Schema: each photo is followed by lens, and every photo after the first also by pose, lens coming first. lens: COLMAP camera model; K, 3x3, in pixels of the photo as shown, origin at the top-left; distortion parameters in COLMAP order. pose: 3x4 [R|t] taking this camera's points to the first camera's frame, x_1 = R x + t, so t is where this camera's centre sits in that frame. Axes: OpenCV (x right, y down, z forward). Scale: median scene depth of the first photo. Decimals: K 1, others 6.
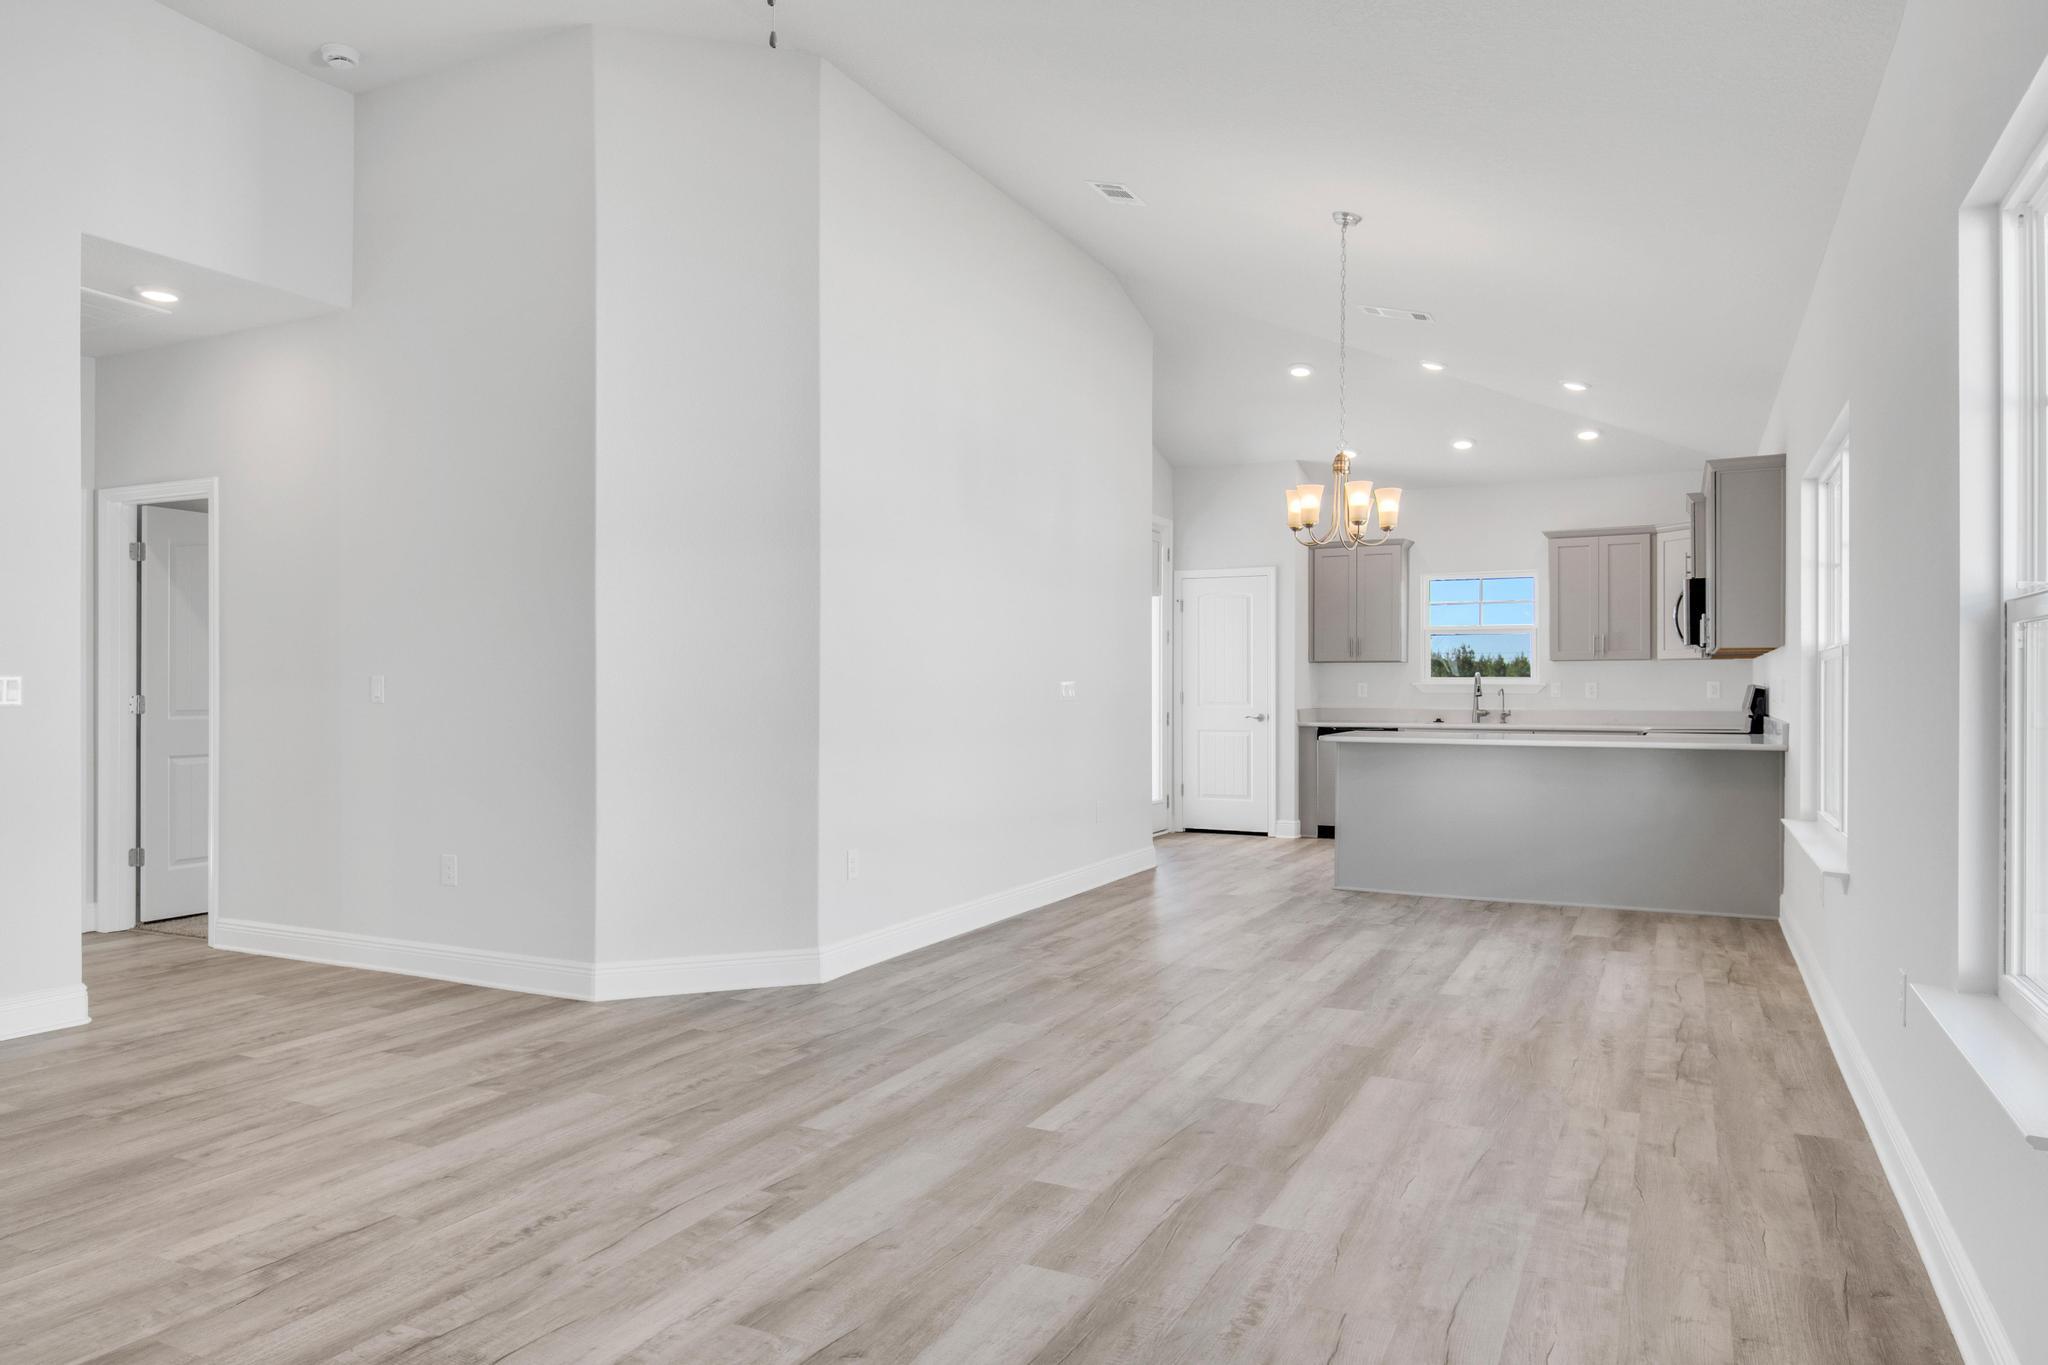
lens RADIAL K [[1330.7, 0, 1014.1], [0, 1330.7, 697.4], [0, 0, 1]] dist [0.007988, -0.000352]
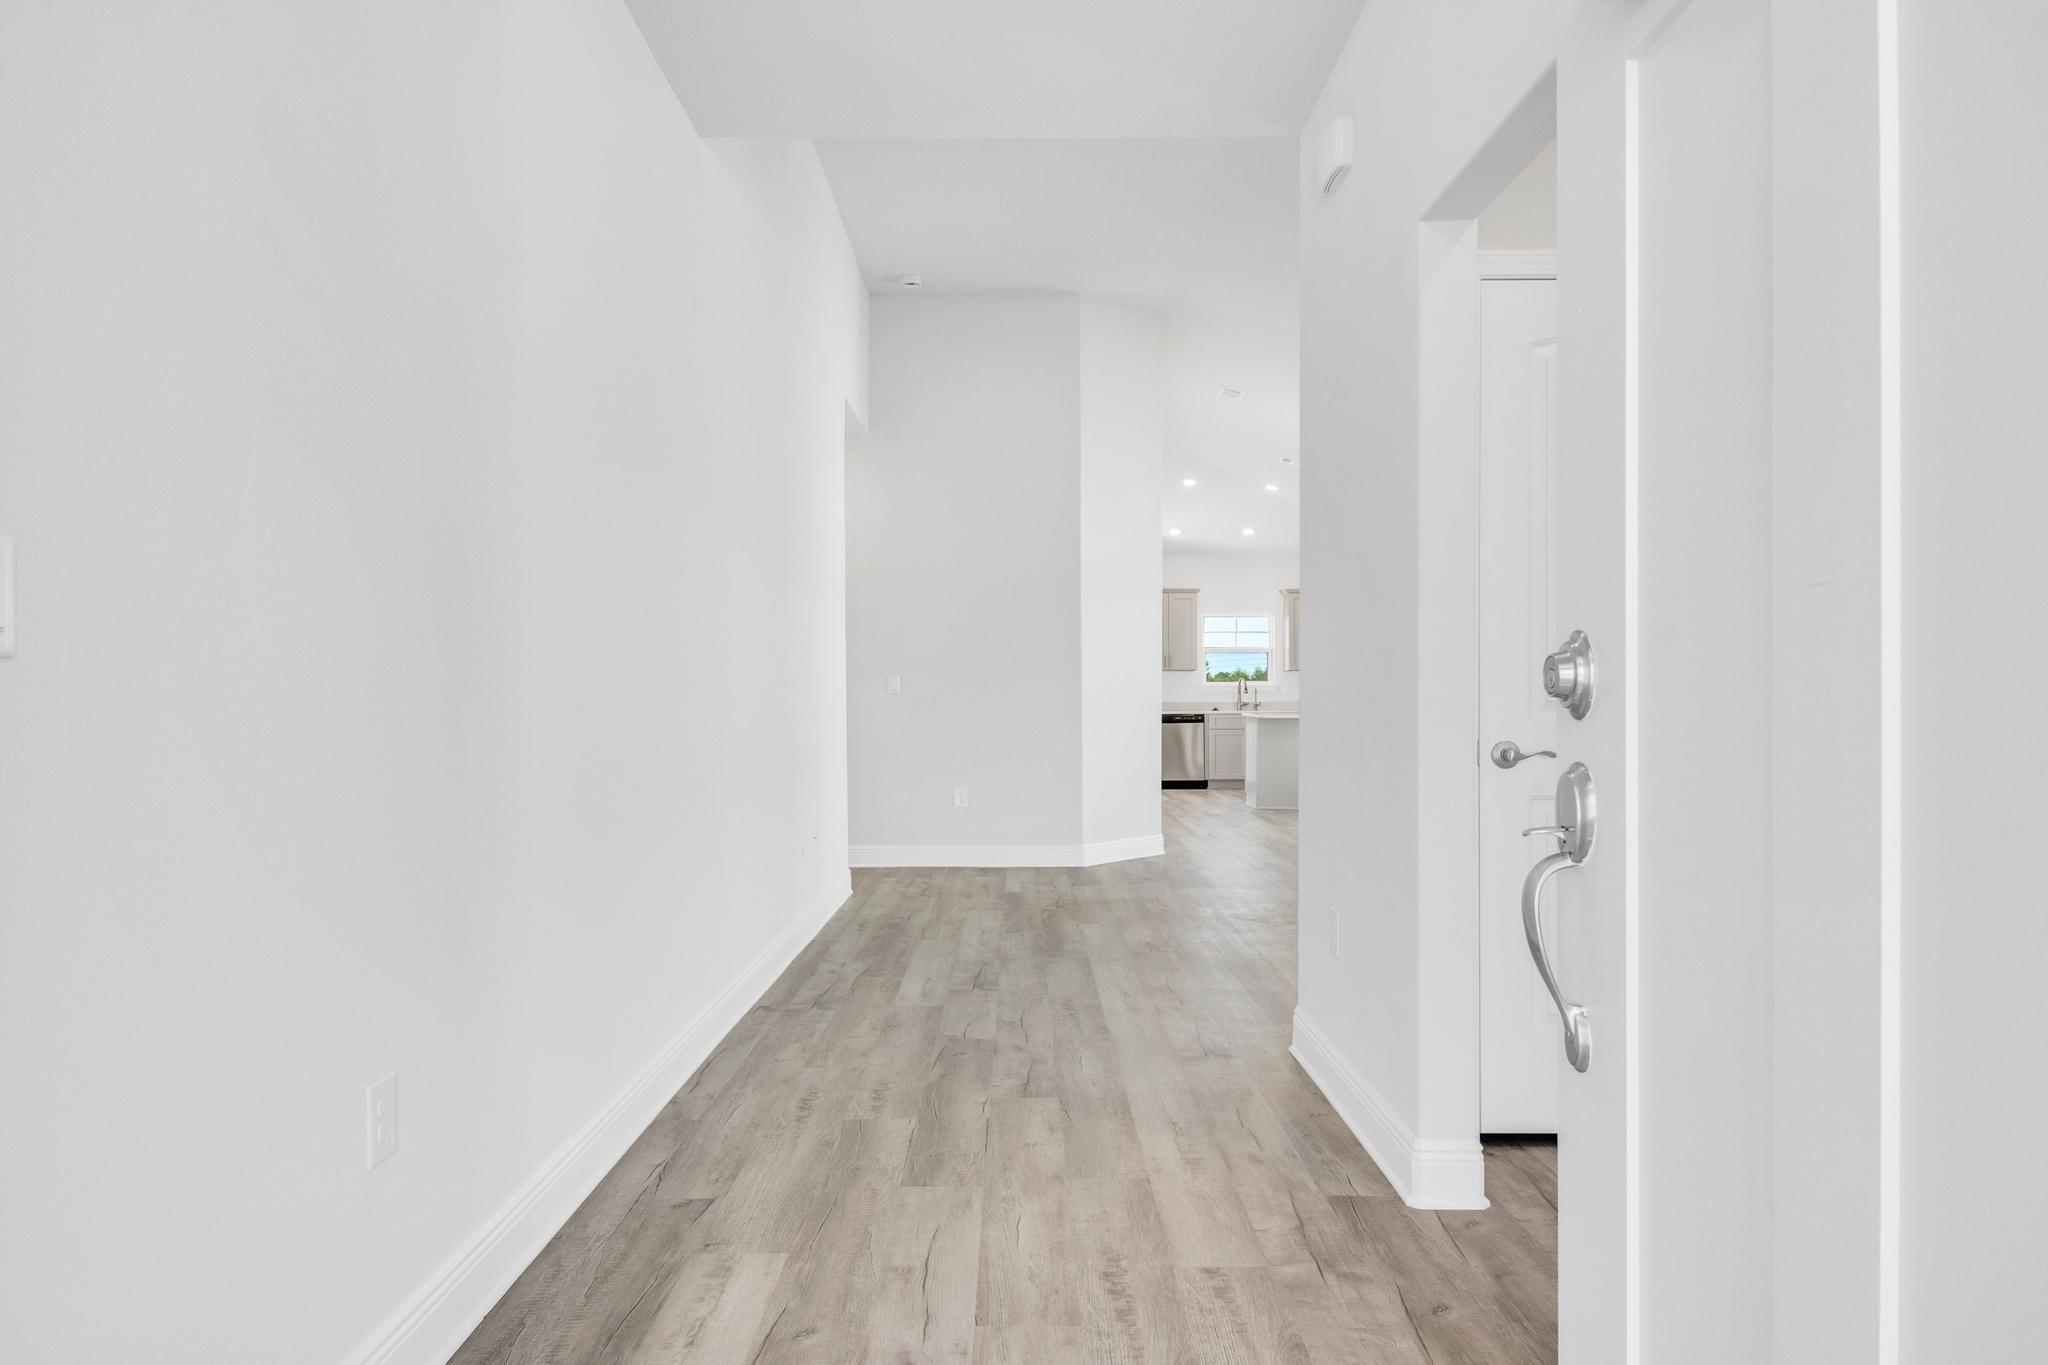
lens RADIAL K [[1330.7, 0, 1014.1], [0, 1330.7, 697.4], [0, 0, 1]] dist [0.007988, -0.000352]
pose [[0.890843, -0.003669, 0.454296, -1.384476], [0.006999, 0.999960, -0.005651, 0.025743], [-0.454257, 0.008214, 0.890833, -0.592021]]
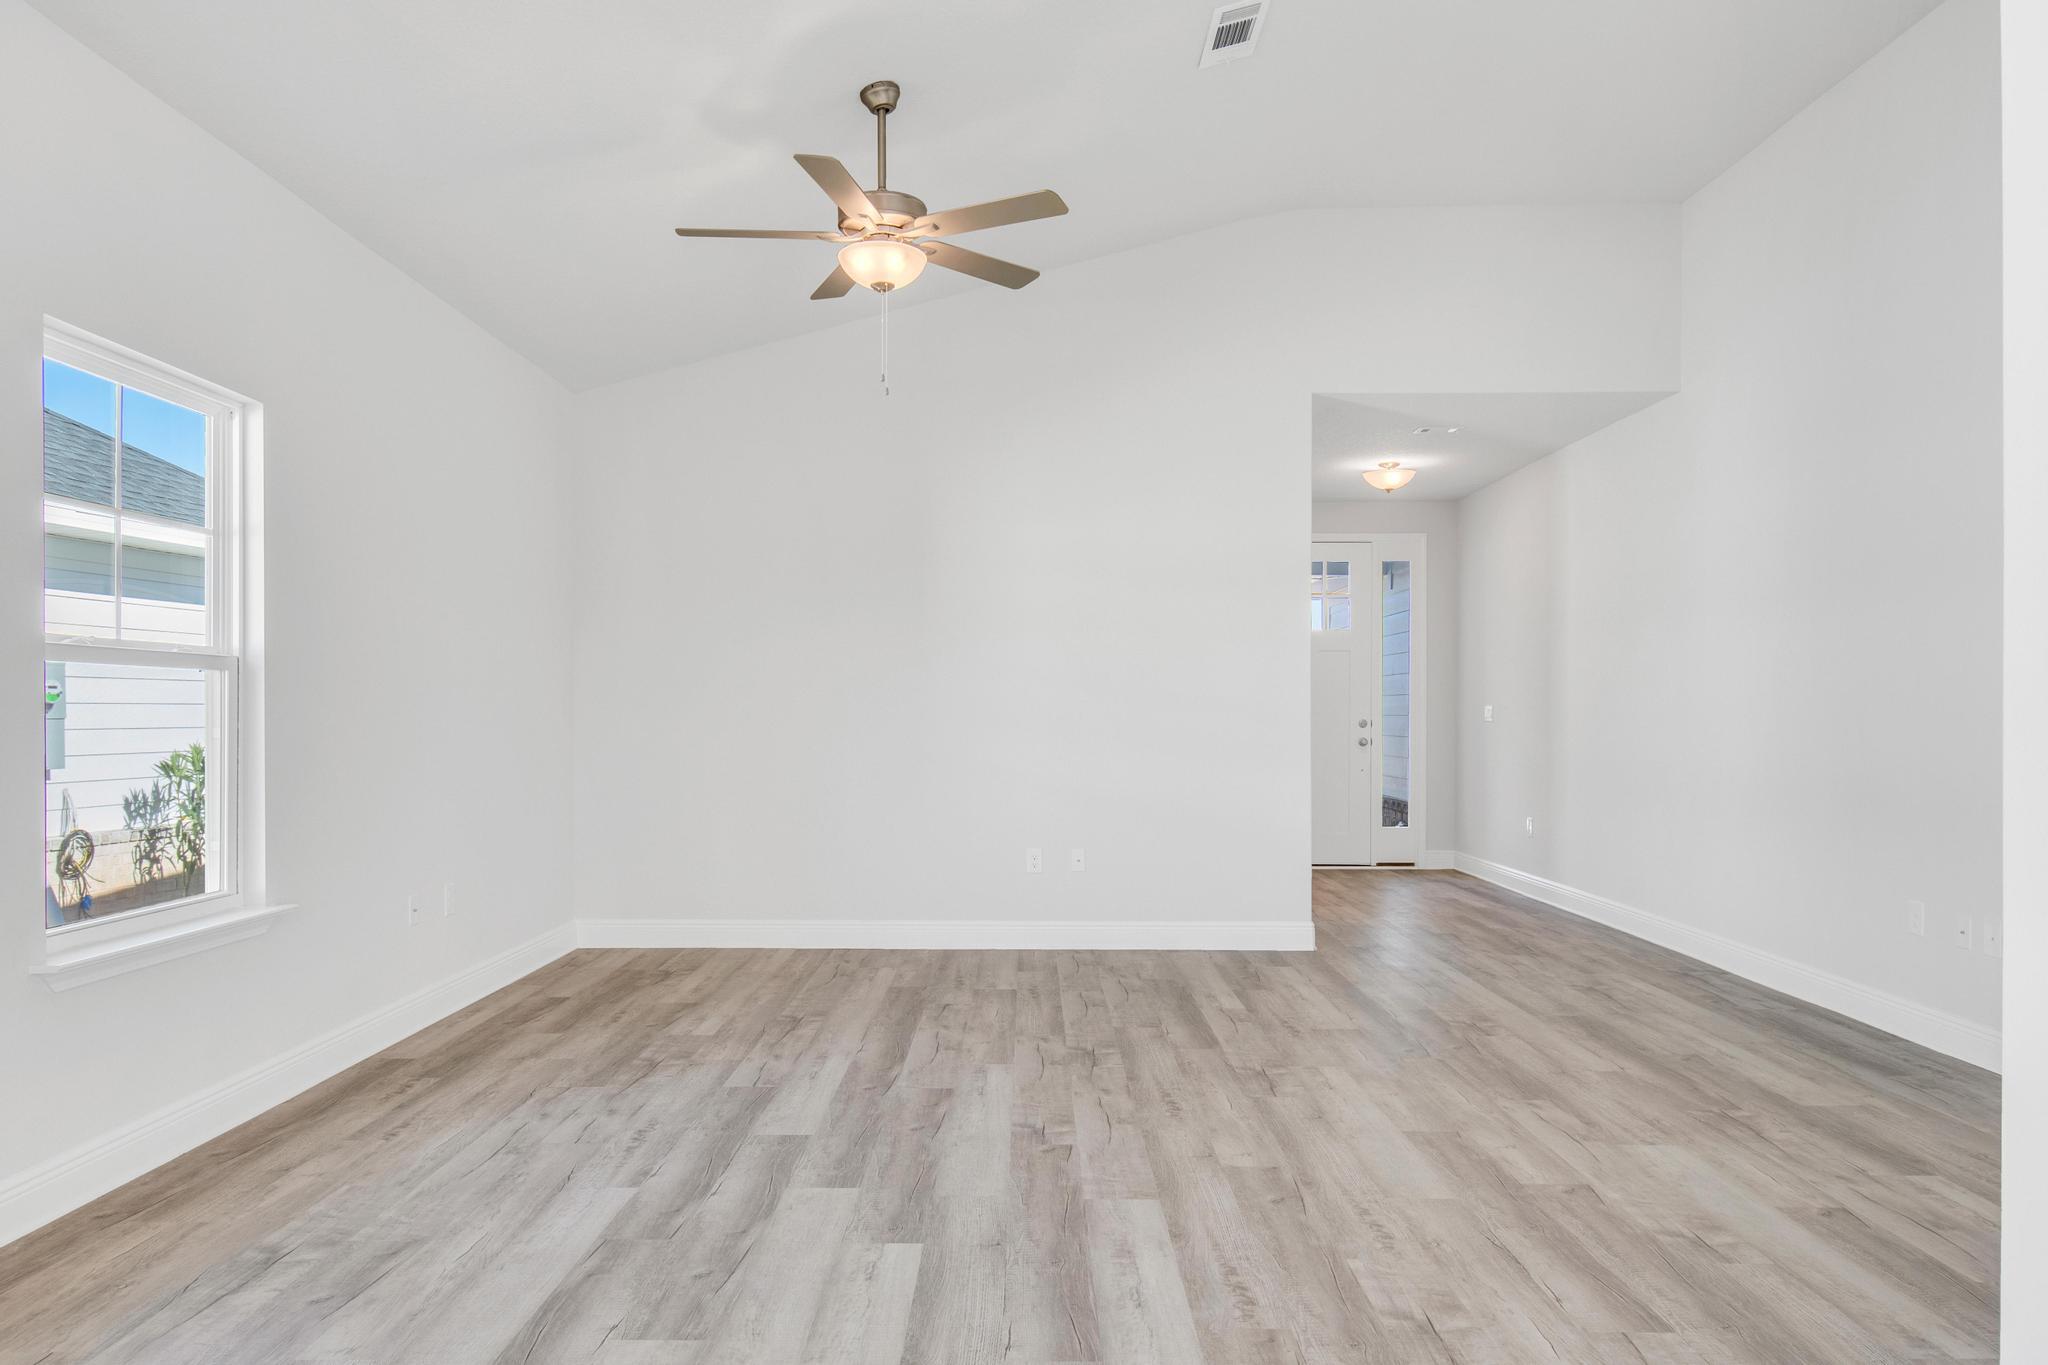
lens RADIAL K [[1330.7, 0, 1014.1], [0, 1330.7, 697.4], [0, 0, 1]] dist [0.007988, -0.000352]
pose [[-0.898774, -0.009210, -0.438317, 0.267670], [-0.007255, 0.999955, -0.006136, -0.010200], [0.438353, -0.002335, -0.898800, 1.464081]]
